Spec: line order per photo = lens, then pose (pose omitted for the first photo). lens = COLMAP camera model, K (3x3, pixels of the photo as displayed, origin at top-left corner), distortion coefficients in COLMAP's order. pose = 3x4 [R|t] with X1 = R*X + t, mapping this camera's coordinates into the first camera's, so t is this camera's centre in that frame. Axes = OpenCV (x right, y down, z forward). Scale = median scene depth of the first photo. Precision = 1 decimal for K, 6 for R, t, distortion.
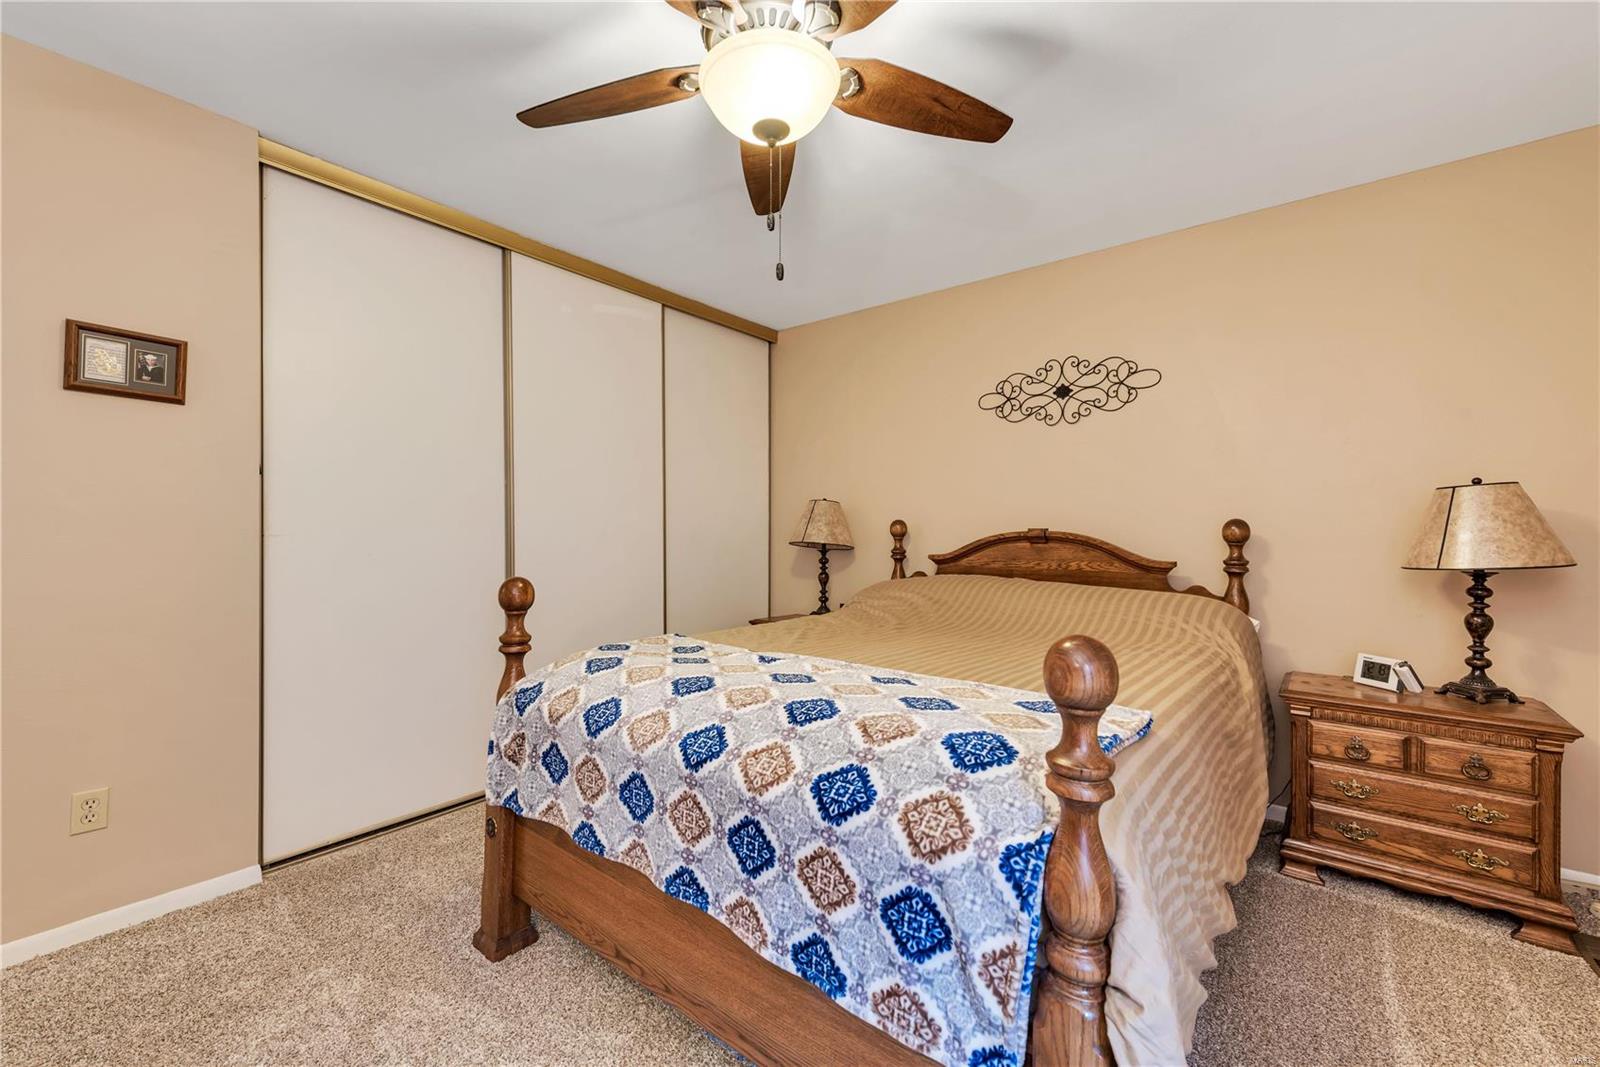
lens RADIAL K [[627.4, 0, 808.1], [0, 627.4, 545.7], [0, 0, 1]] dist [0.002090, -0.000015]
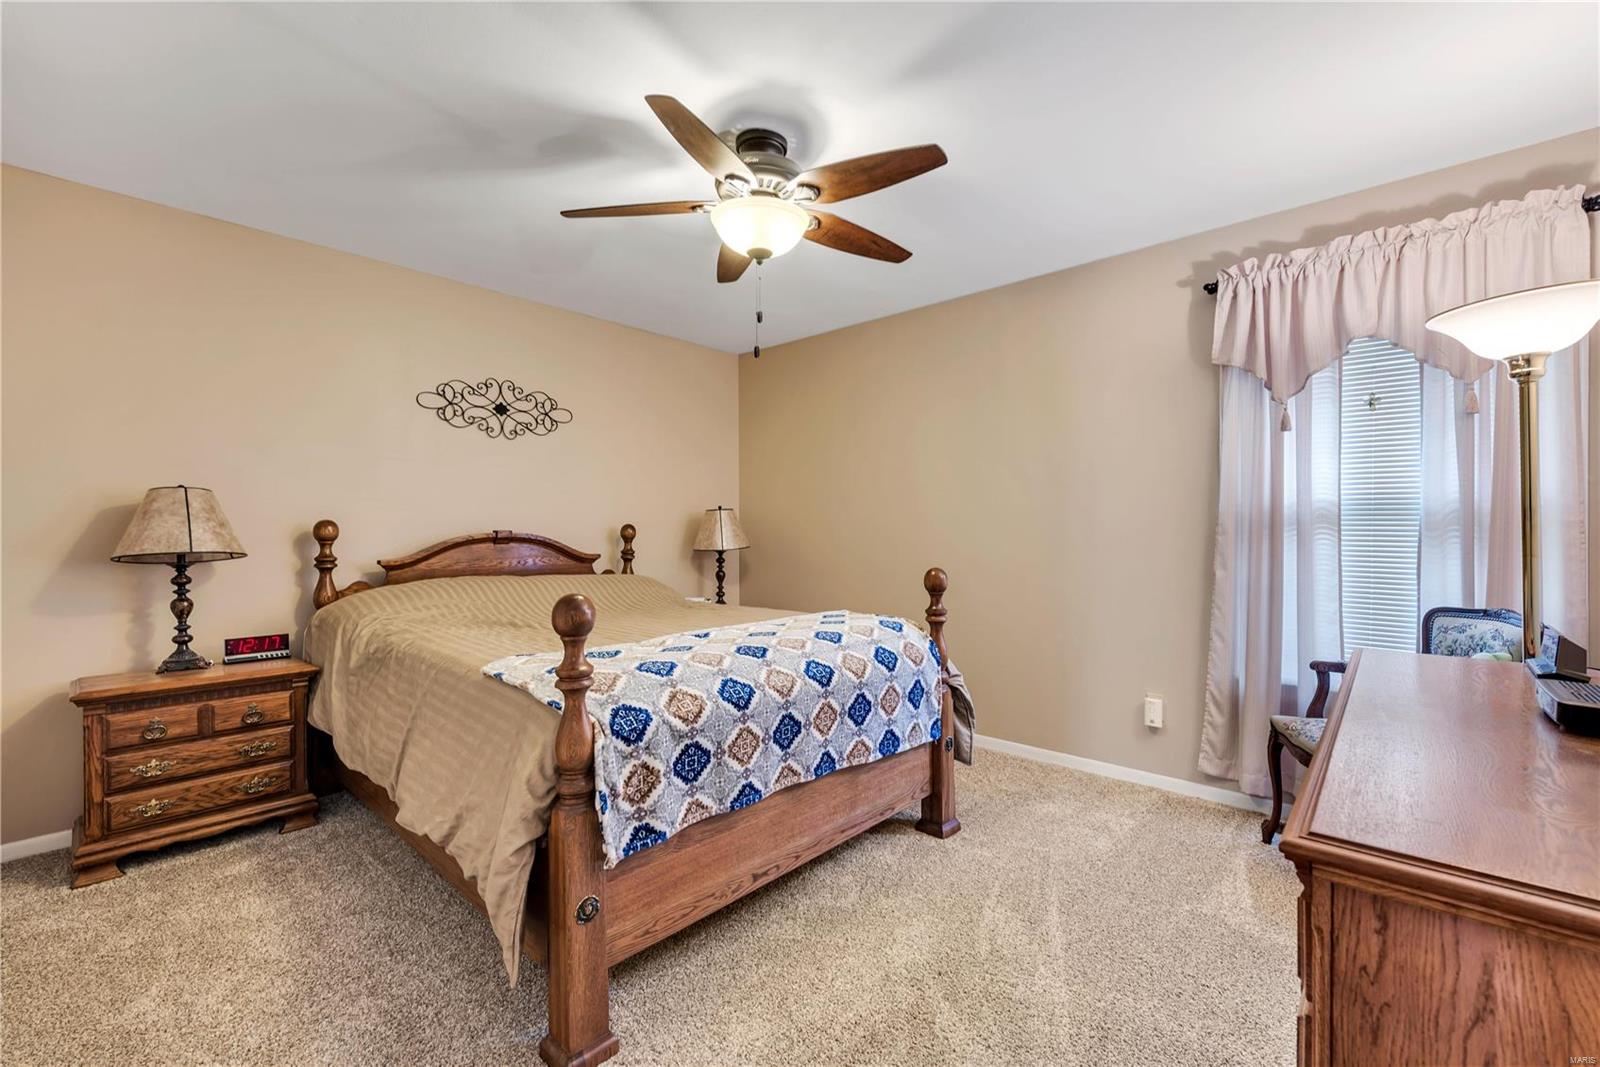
lens RADIAL K [[660.2, 0, 798.8], [0, 660.2, 528.8], [0, 0, 1]] dist [0.007257, -0.000425]
pose [[0.101151, -0.002418, 0.994868, -0.760096], [0.024267, 0.999706, -0.000037, -0.017758], [-0.994575, 0.024146, 0.101180, 0.366765]]
